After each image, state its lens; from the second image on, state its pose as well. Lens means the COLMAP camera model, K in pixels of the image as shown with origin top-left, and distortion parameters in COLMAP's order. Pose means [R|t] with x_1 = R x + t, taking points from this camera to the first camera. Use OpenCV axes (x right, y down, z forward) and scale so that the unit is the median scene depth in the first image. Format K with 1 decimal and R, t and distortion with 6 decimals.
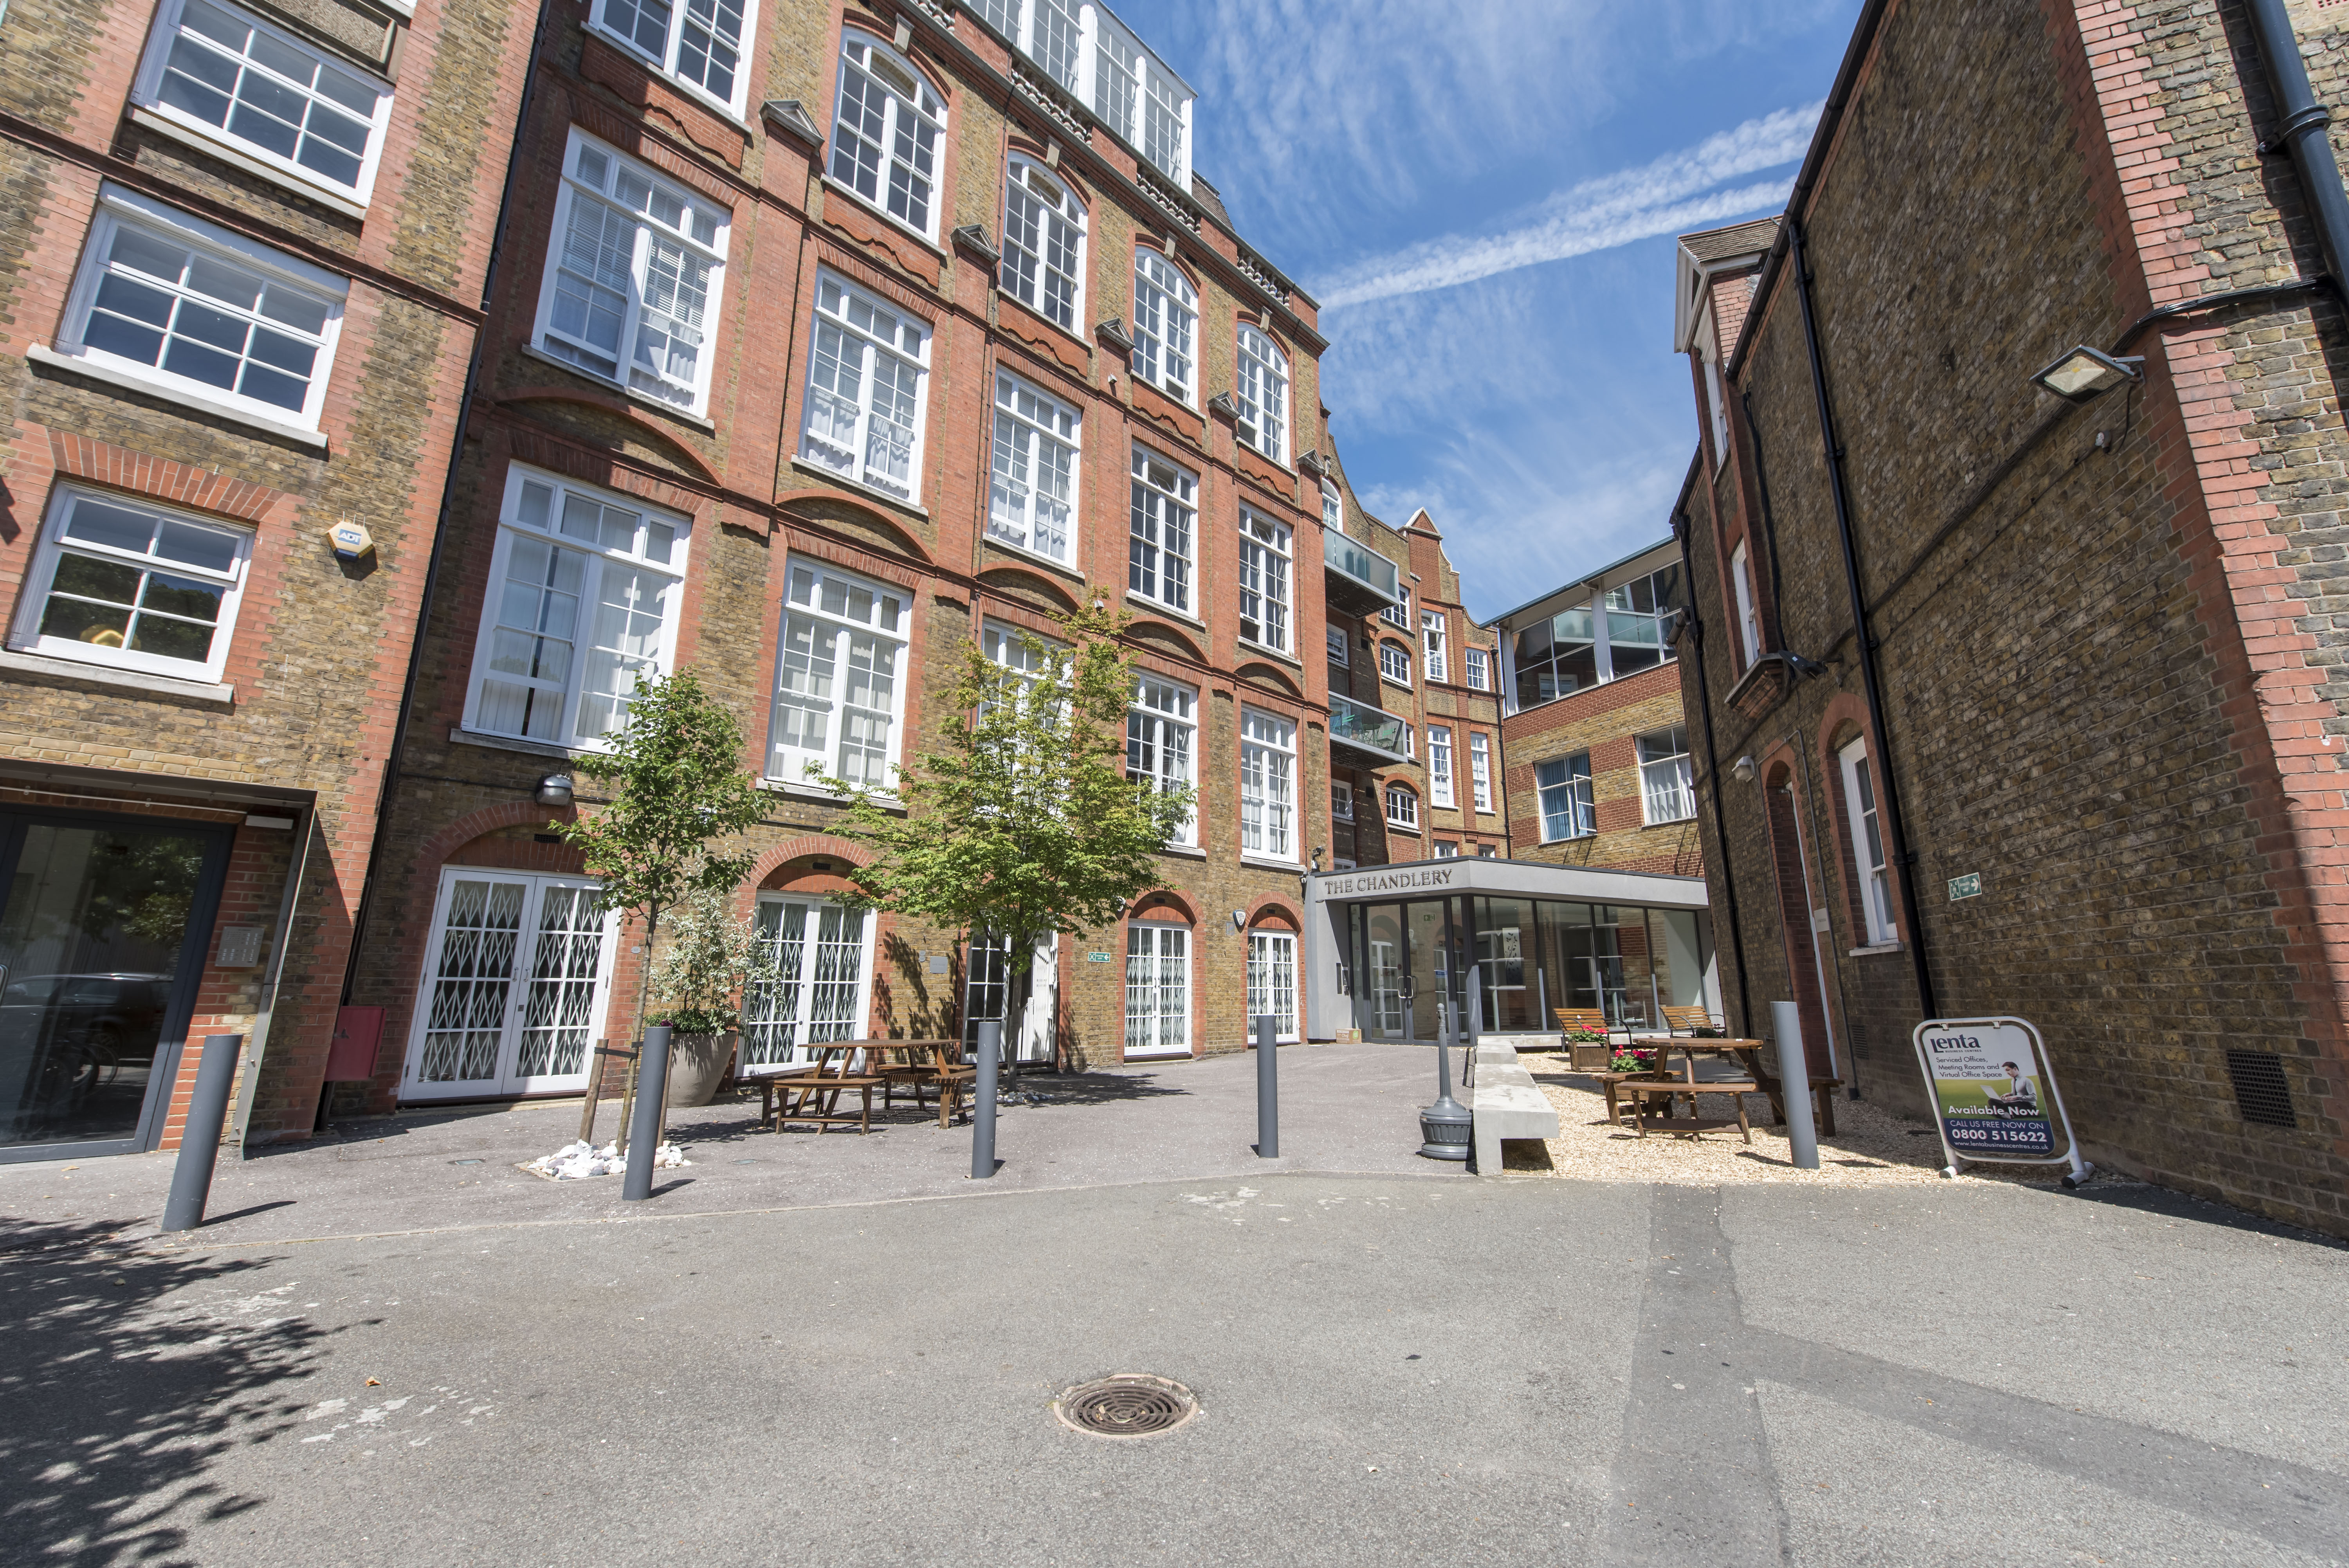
lens RADIAL K [[916.5, 0, 1174.5], [0, 916.5, 784.0], [0, 0, 1]] dist [0.017566, -0.005293]
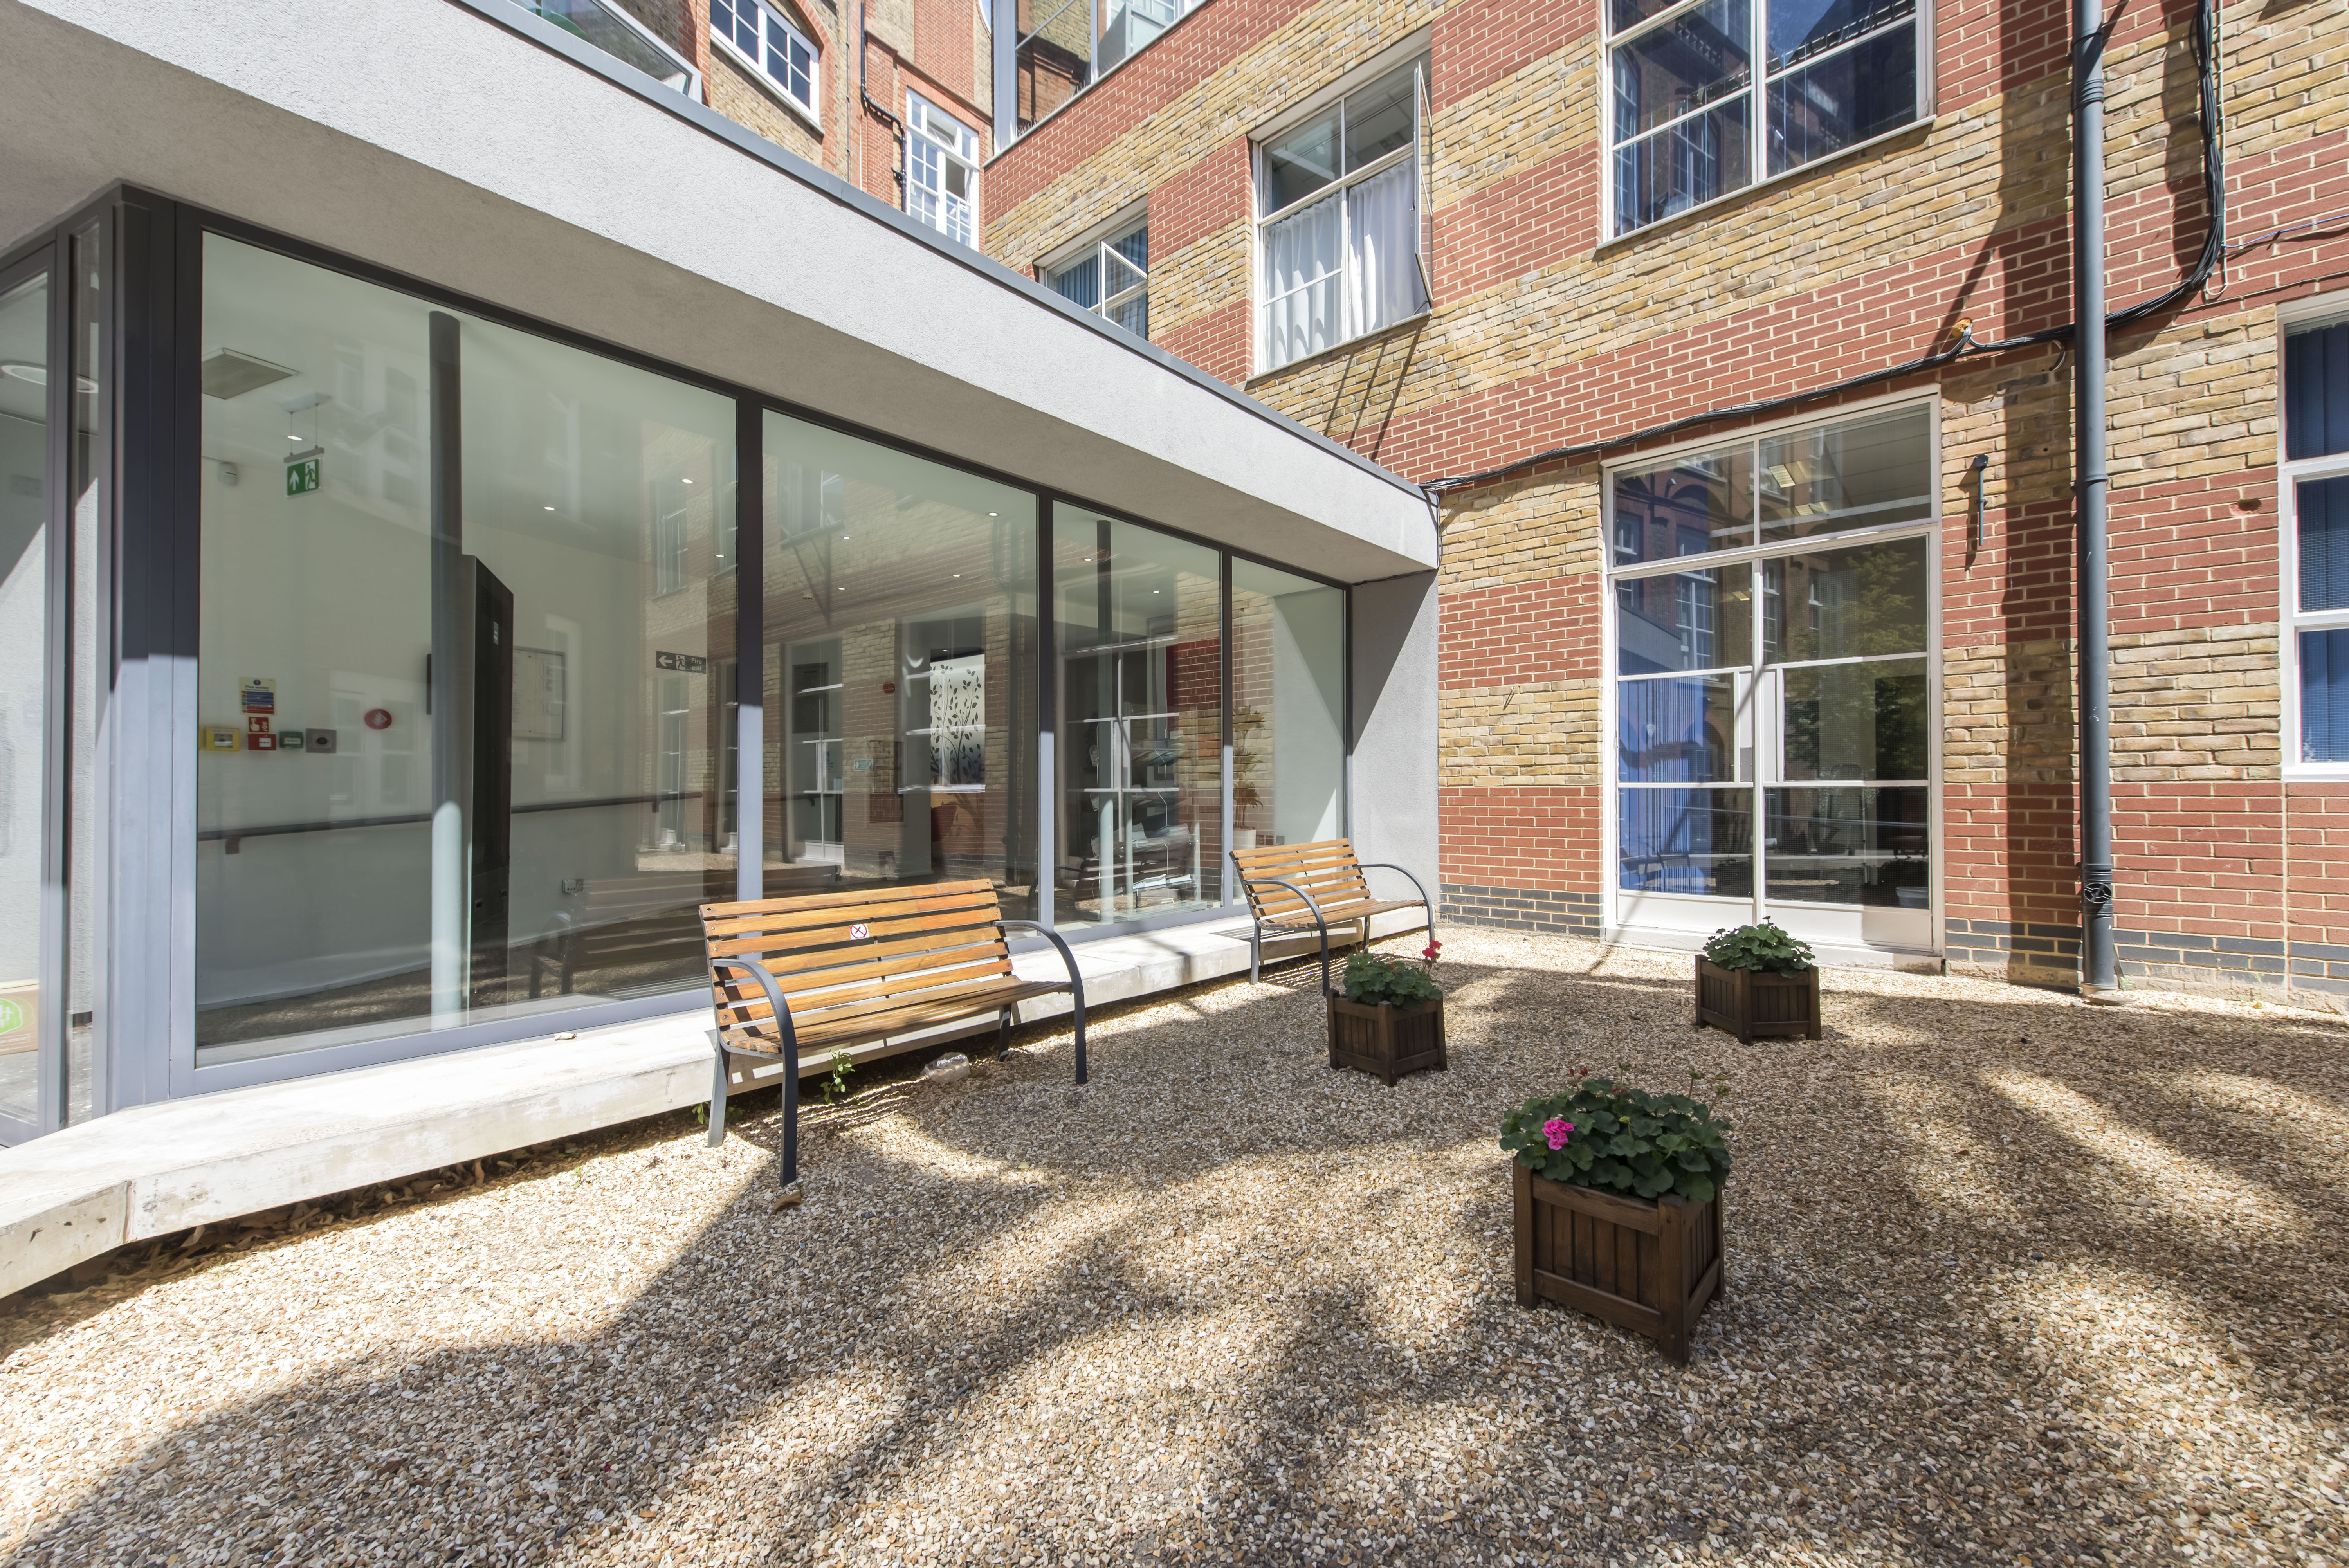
lens RADIAL K [[916.5, 0, 1174.5], [0, 916.5, 784.0], [0, 0, 1]] dist [0.017566, -0.005293]
pose [[0.929424, -0.004232, 0.368989, 0.388441], [-0.076188, 0.976190, 0.203099, 0.157037], [-0.361063, -0.216878, 0.906972, 0.719351]]
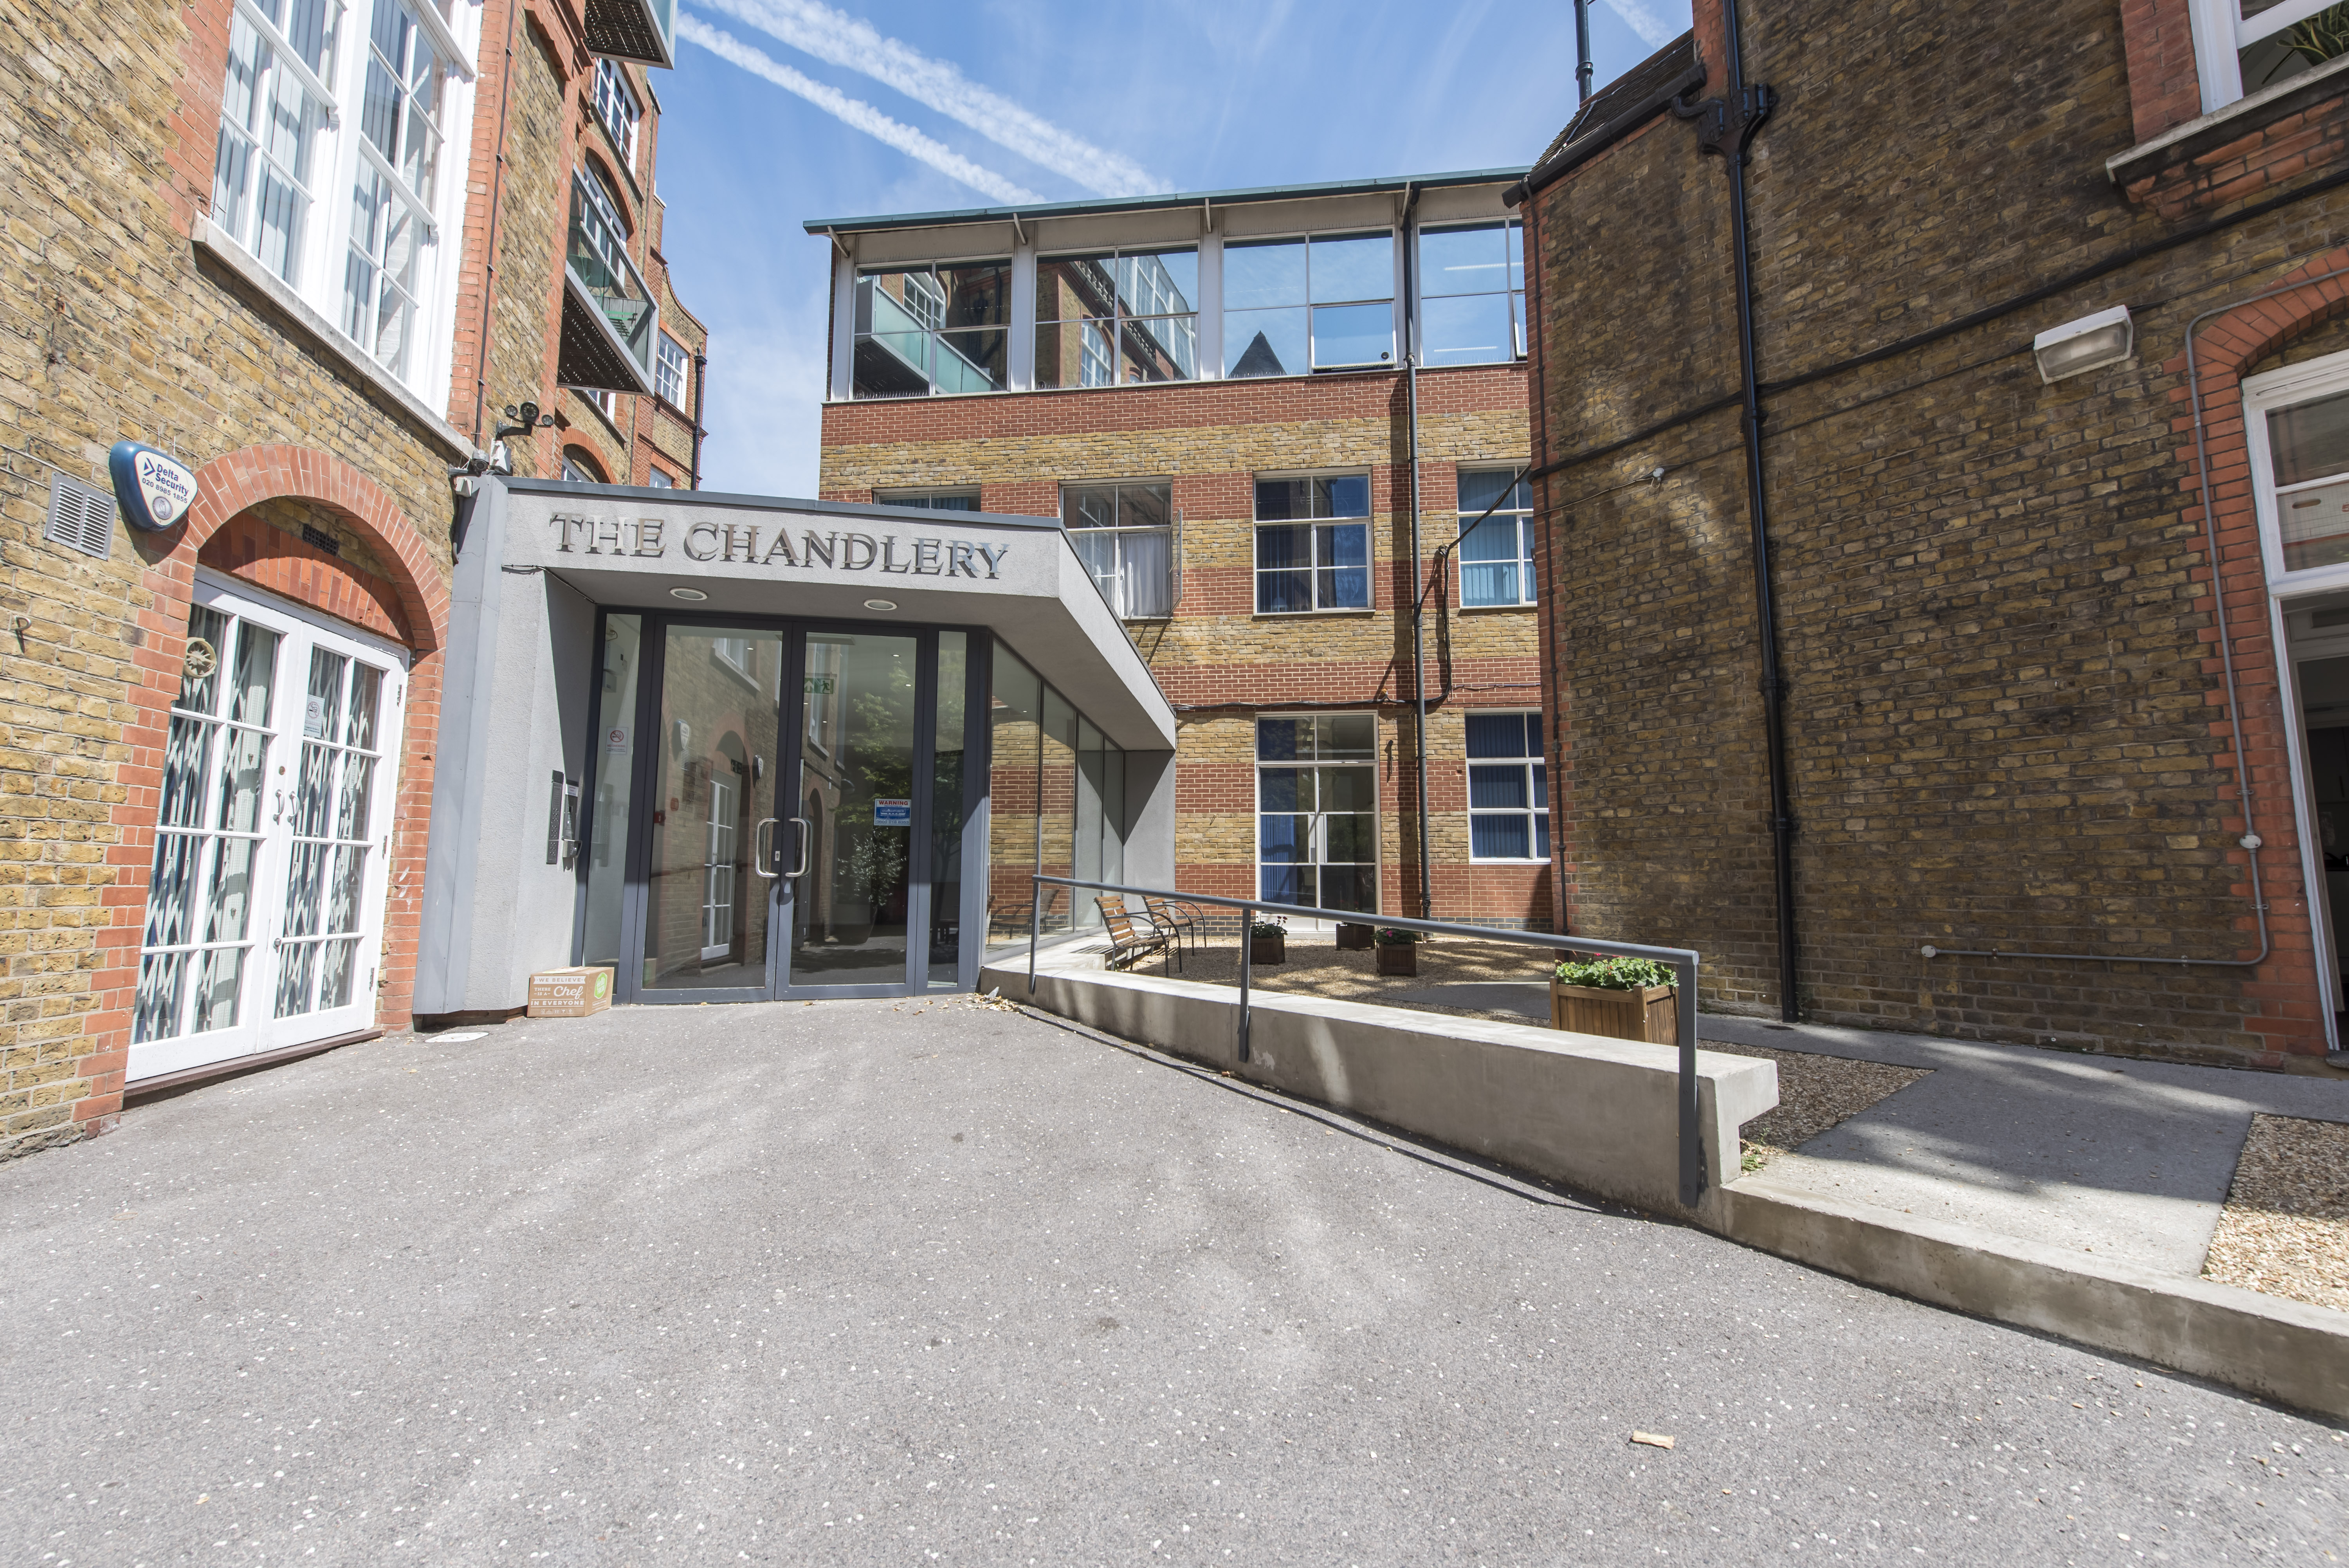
lens RADIAL K [[916.5, 0, 1174.5], [0, 916.5, 784.0], [0, 0, 1]] dist [0.017566, -0.005293]
pose [[0.544769, 0.087232, 0.834037, 0.025970], [-0.188065, 0.981950, 0.020137, 0.151099], [-0.817226, -0.167823, 0.551341, 0.639385]]
